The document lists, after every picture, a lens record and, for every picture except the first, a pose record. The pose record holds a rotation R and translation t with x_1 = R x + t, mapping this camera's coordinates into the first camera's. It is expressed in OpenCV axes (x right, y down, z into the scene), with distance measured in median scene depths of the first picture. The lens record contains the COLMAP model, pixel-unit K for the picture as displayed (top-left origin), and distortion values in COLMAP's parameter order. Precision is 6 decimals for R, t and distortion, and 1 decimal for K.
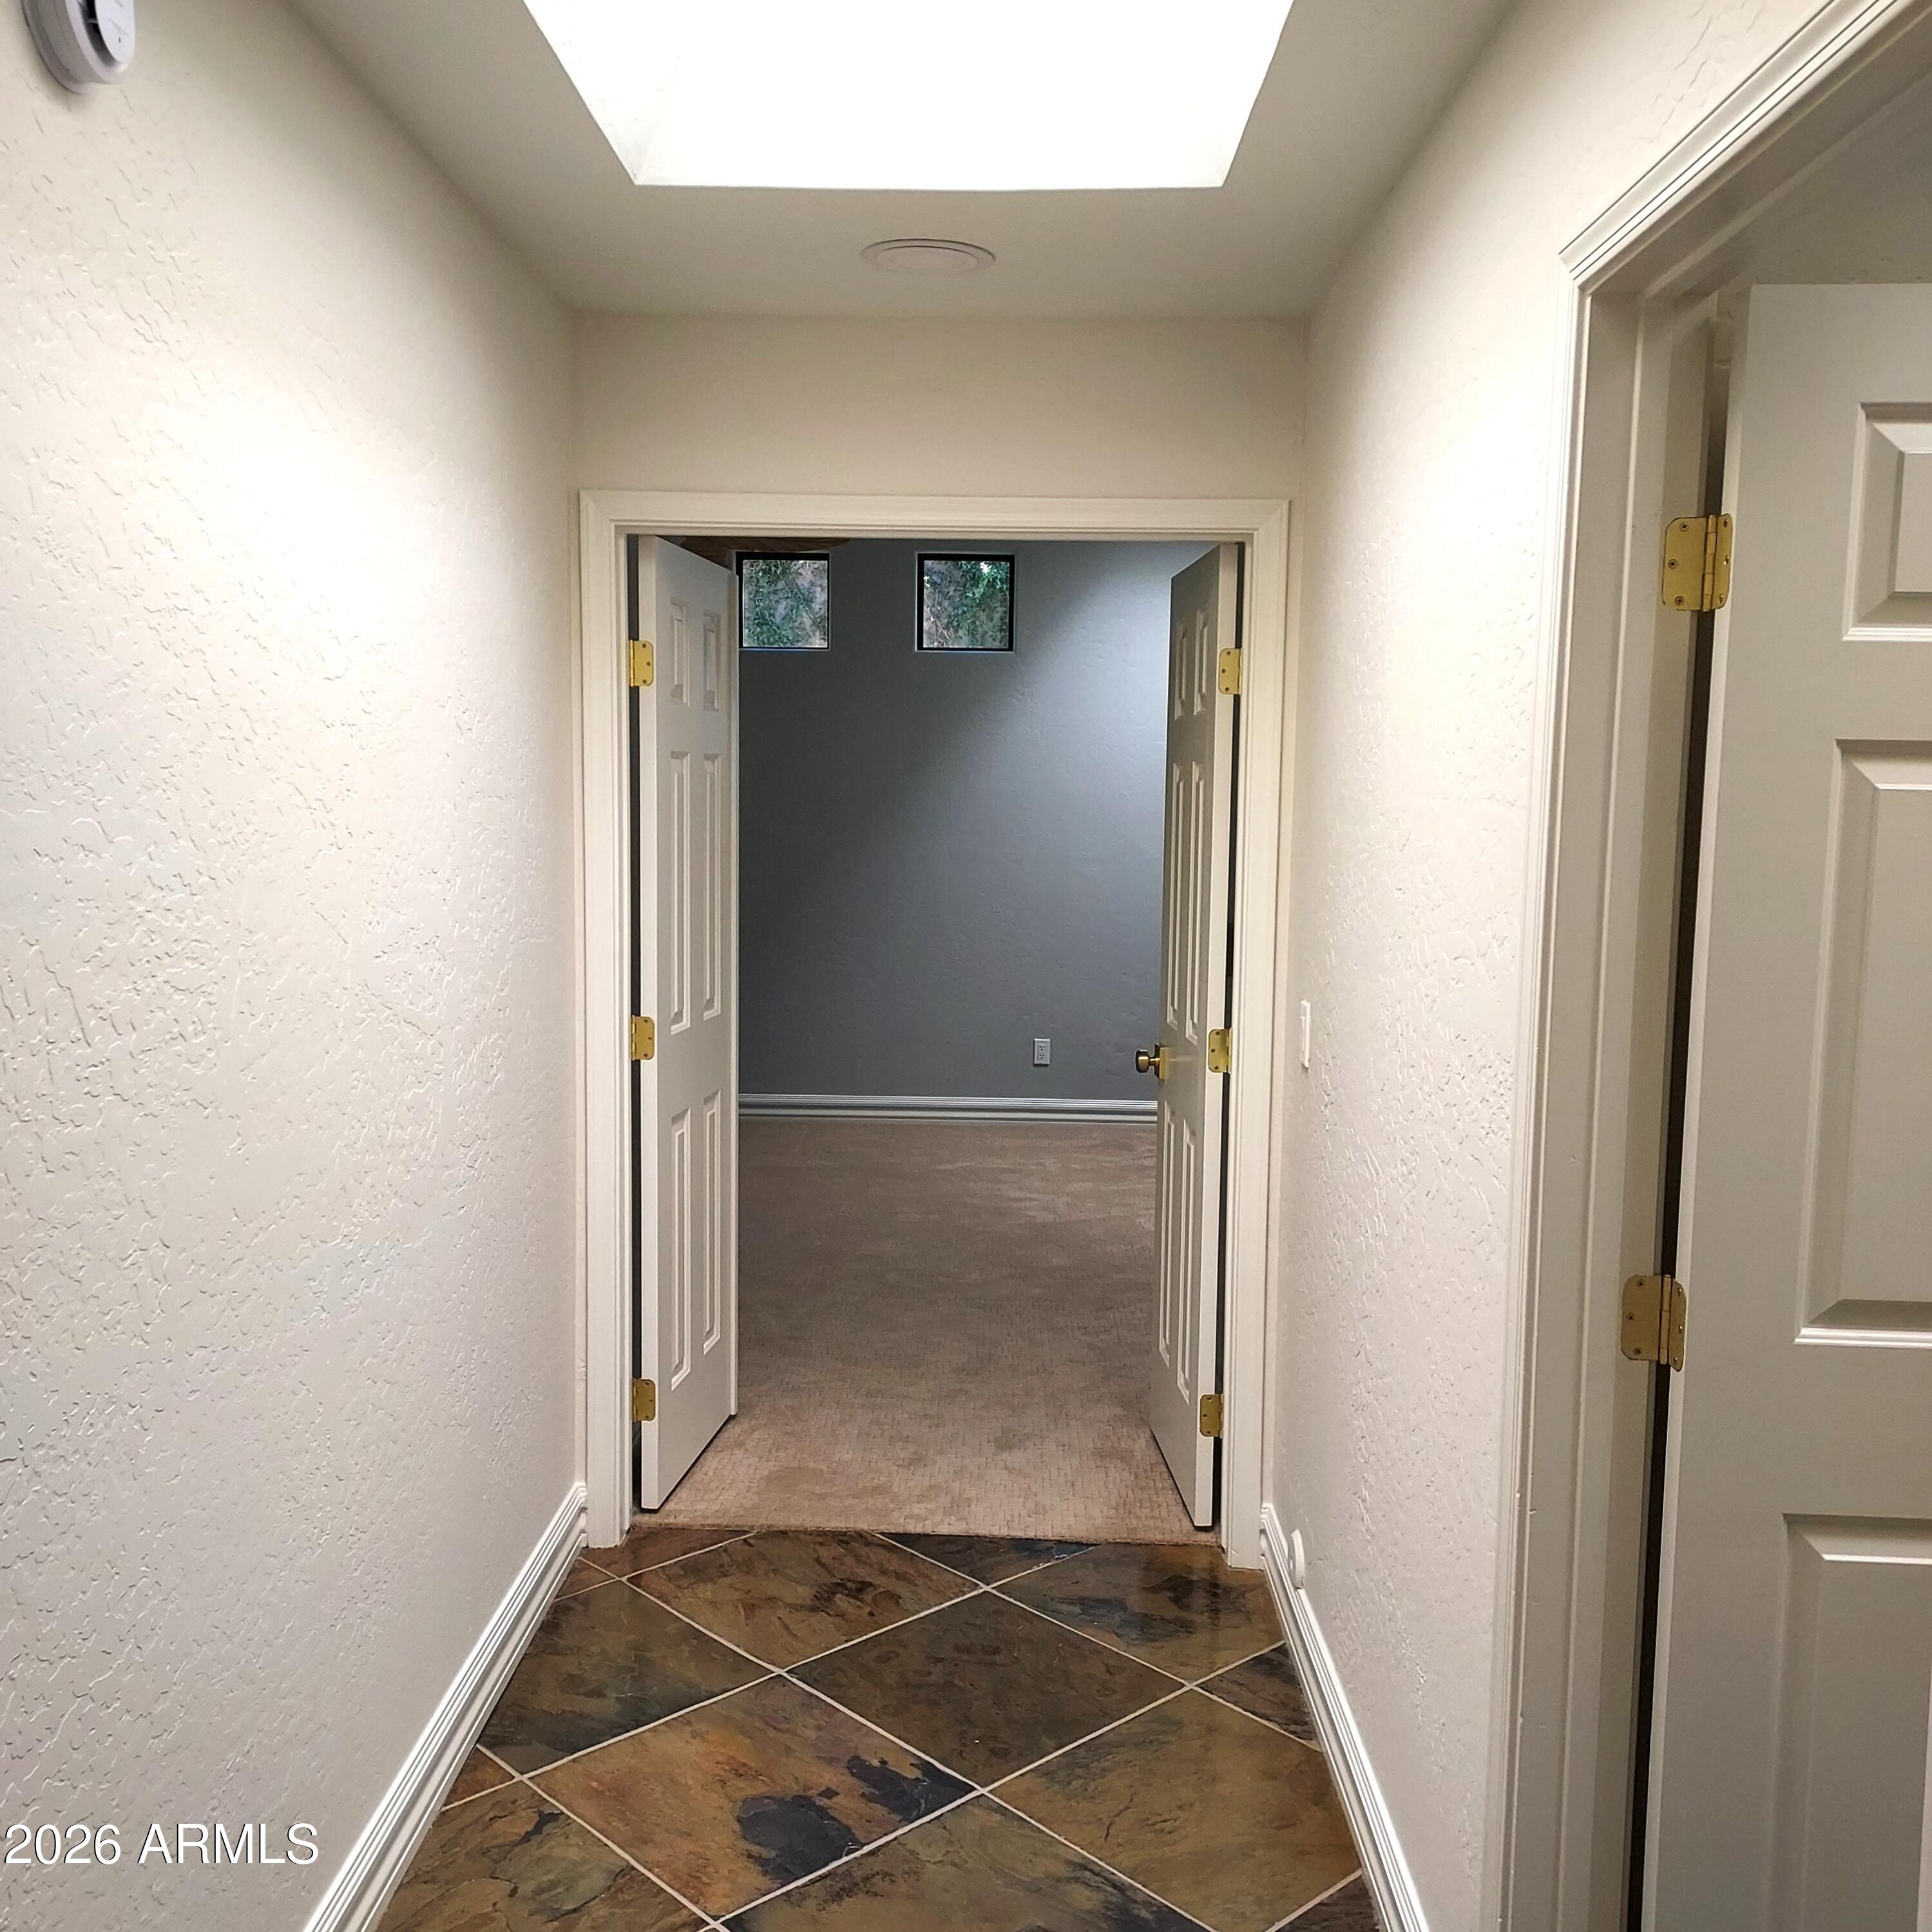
lens RADIAL K [[1848.7, 0, 975.5], [0, 1848.7, 986.7], [0, 0, 1]] dist [0.113216, -0.177595]
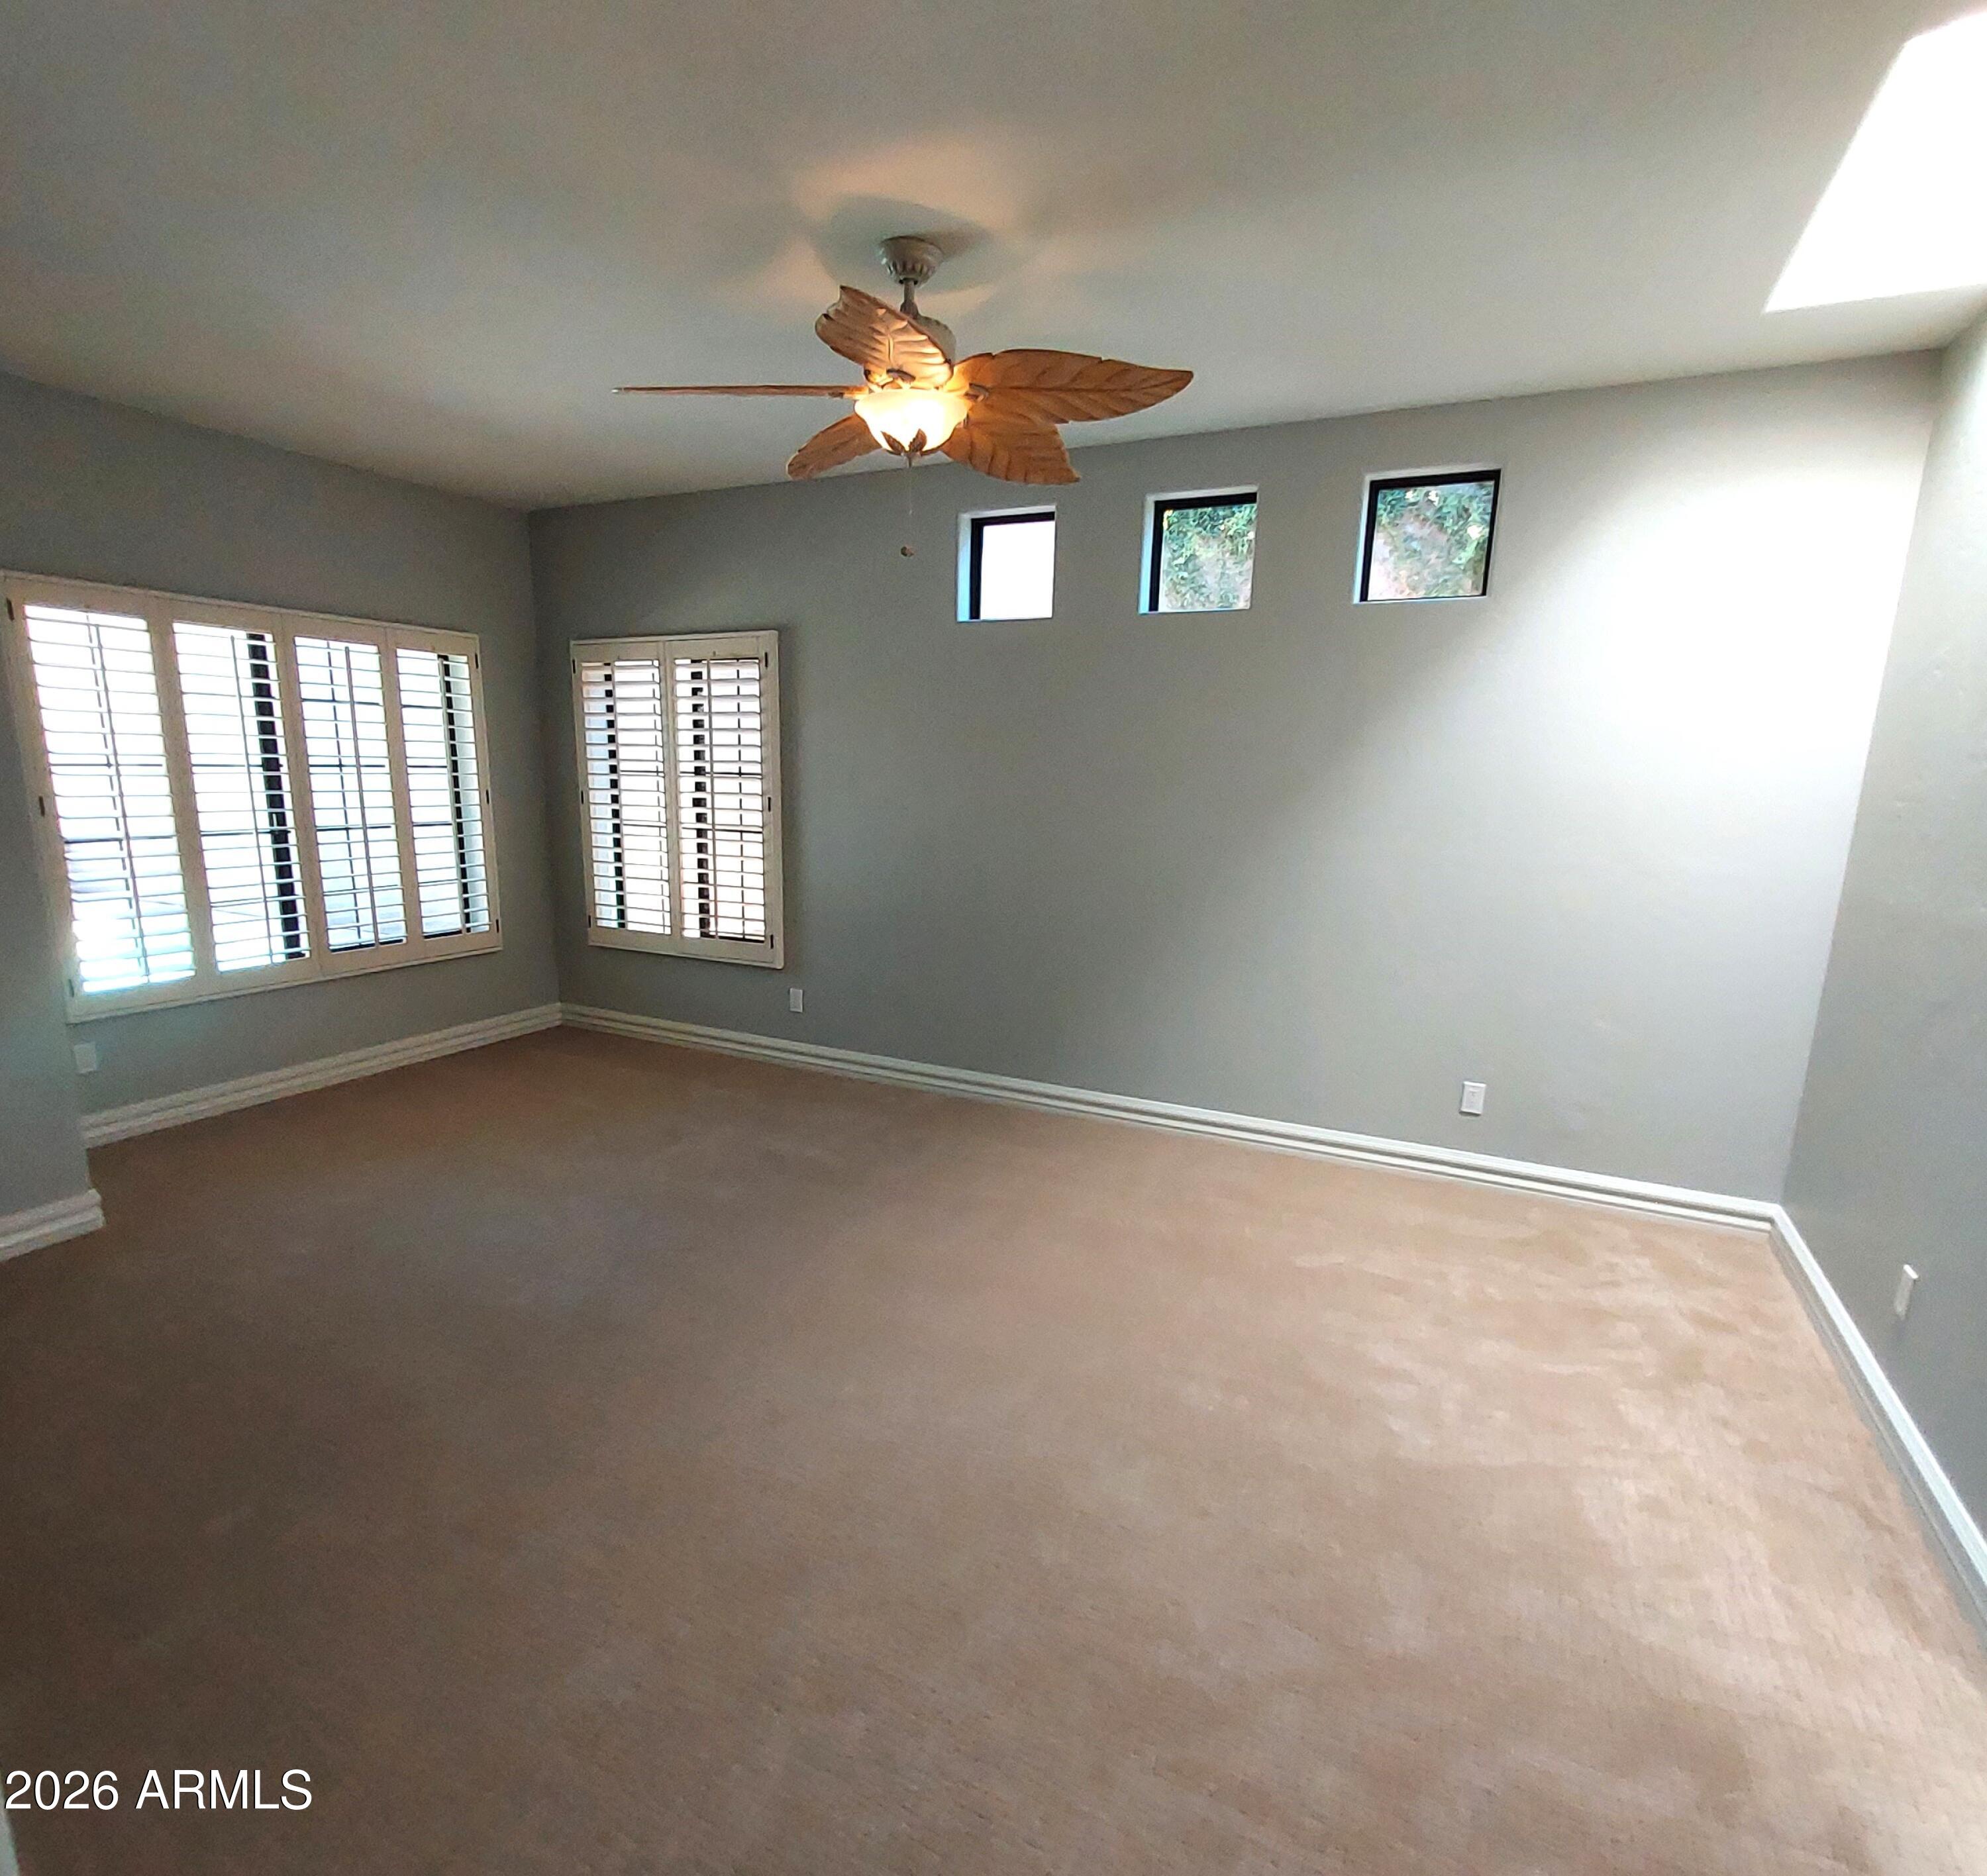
lens RADIAL K [[1042.4, 0, 991.7], [0, 1042.4, 986.5], [0, 0, 1]] dist [0.001344, 0.000002]
pose [[0.902476, 0.097250, -0.419618, 0.032546], [-0.057977, 0.992740, 0.105385, -0.050473], [0.426820, -0.070779, 0.901563, 0.497039]]
